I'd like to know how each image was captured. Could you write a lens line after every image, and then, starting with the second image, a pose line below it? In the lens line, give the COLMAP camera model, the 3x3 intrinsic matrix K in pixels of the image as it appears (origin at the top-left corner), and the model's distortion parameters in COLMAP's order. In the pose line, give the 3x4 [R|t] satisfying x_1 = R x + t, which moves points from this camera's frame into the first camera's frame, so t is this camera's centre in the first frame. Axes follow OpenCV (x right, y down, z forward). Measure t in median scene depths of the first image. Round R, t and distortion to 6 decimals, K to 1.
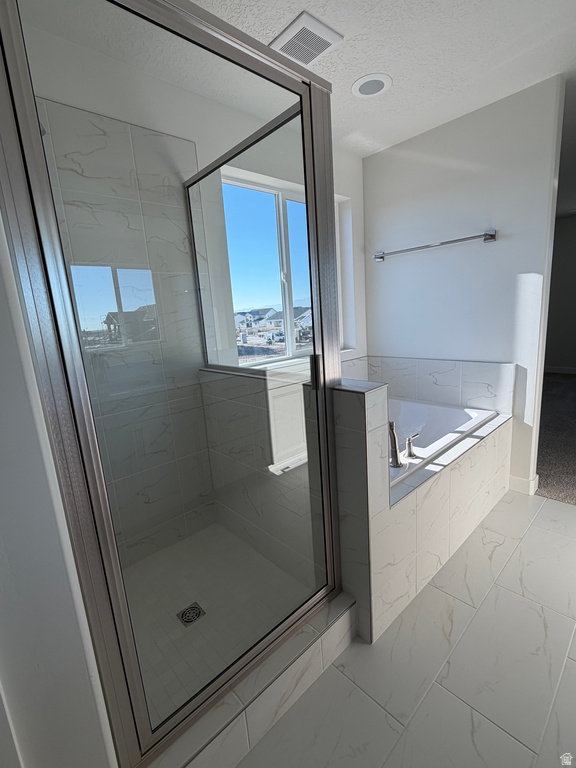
lens RADIAL K [[350.3, 0, 289.5], [0, 350.3, 384.8], [0, 0, 1]] dist [0.002190, 0.000308]
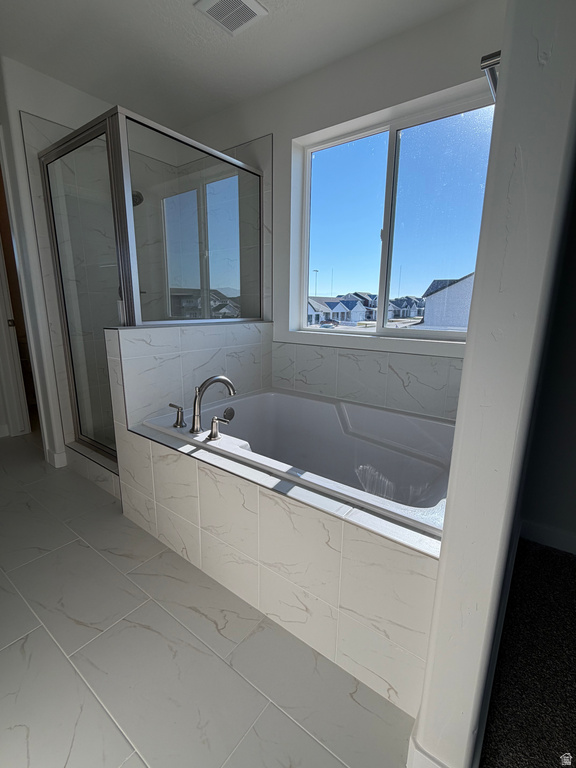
lens RADIAL K [[350.3, 0, 291.0], [0, 350.3, 384.3], [0, 0, 1]] dist [0.002190, 0.000308]
pose [[0.182311, 0.289207, -0.939746, 1.217994], [-0.219639, 0.943591, 0.247780, -0.196273], [0.958395, 0.161232, 0.235548, 0.980460]]
